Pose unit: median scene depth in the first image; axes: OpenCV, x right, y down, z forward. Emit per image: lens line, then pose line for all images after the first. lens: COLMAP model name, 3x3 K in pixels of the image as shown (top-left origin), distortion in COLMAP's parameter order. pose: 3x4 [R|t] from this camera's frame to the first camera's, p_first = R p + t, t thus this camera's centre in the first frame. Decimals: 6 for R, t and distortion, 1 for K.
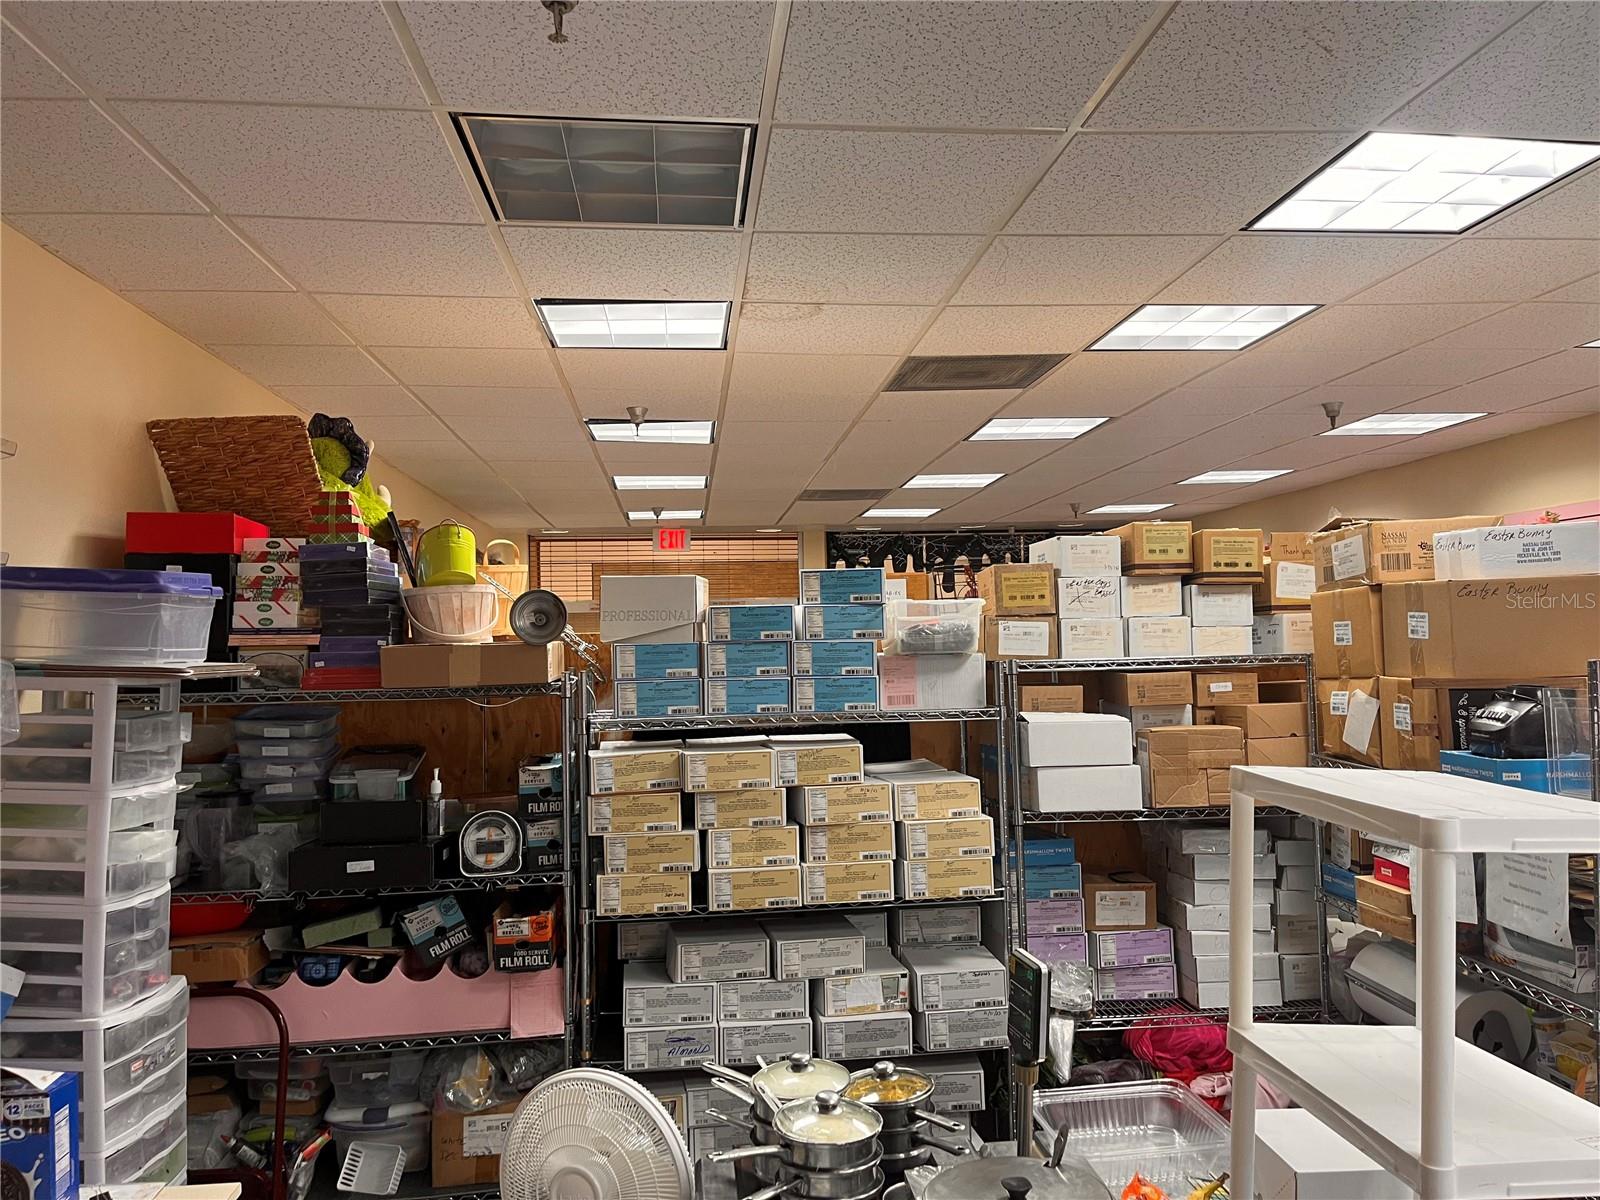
lens RADIAL K [[1218.4, 0, 813.6], [0, 1218.4, 596.5], [0, 0, 1]] dist [0.085038, -0.116292]
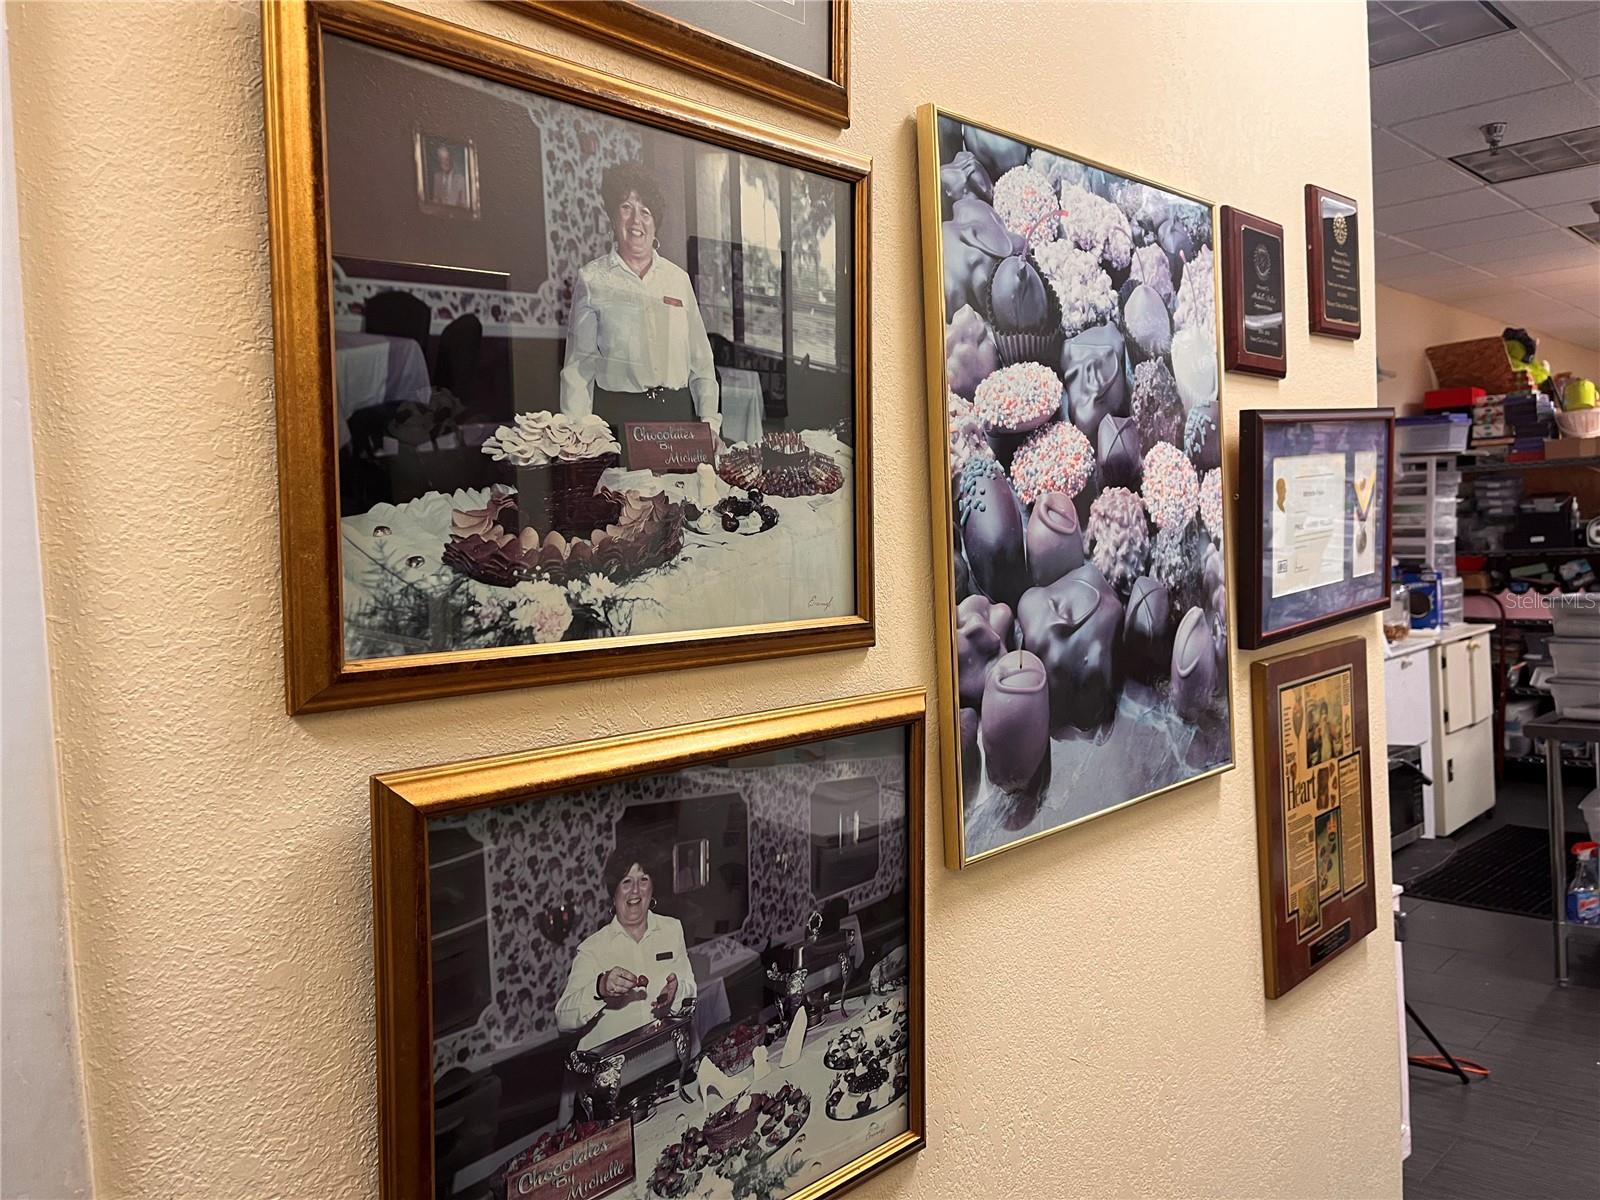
lens RADIAL K [[1218.4, 0, 794.5], [0, 1218.4, 595.4], [0, 0, 1]] dist [0.085038, -0.116292]
pose [[0.631962, 0.018390, -0.774781, 0.506999], [0.070801, 0.994168, 0.081347, 0.040118], [0.771759, -0.106263, 0.626974, -1.416895]]
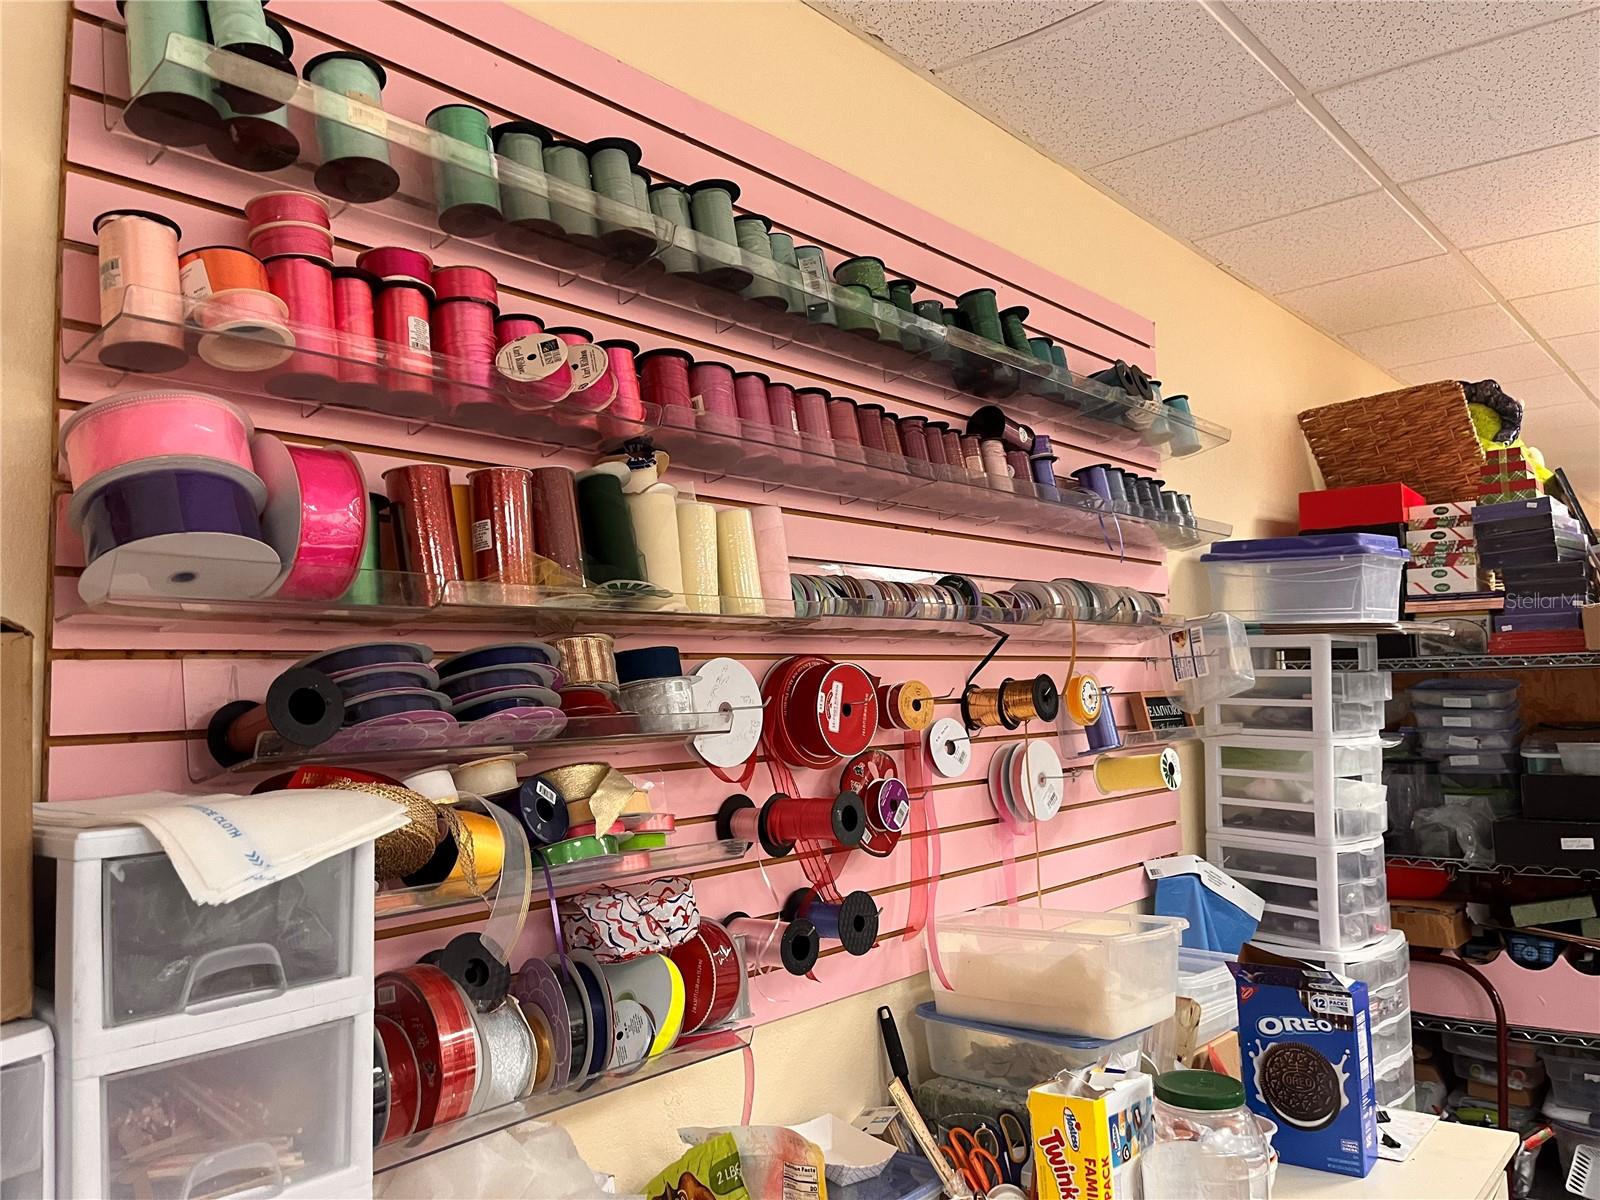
lens RADIAL K [[1218.4, 0, 774.5], [0, 1218.4, 580.9], [0, 0, 1]] dist [0.085038, -0.116292]
pose [[0.681260, -0.065993, -0.729061, -0.087683], [0.041049, 0.997805, -0.051962, 0.045159], [0.730890, 0.005473, 0.682473, -0.065753]]
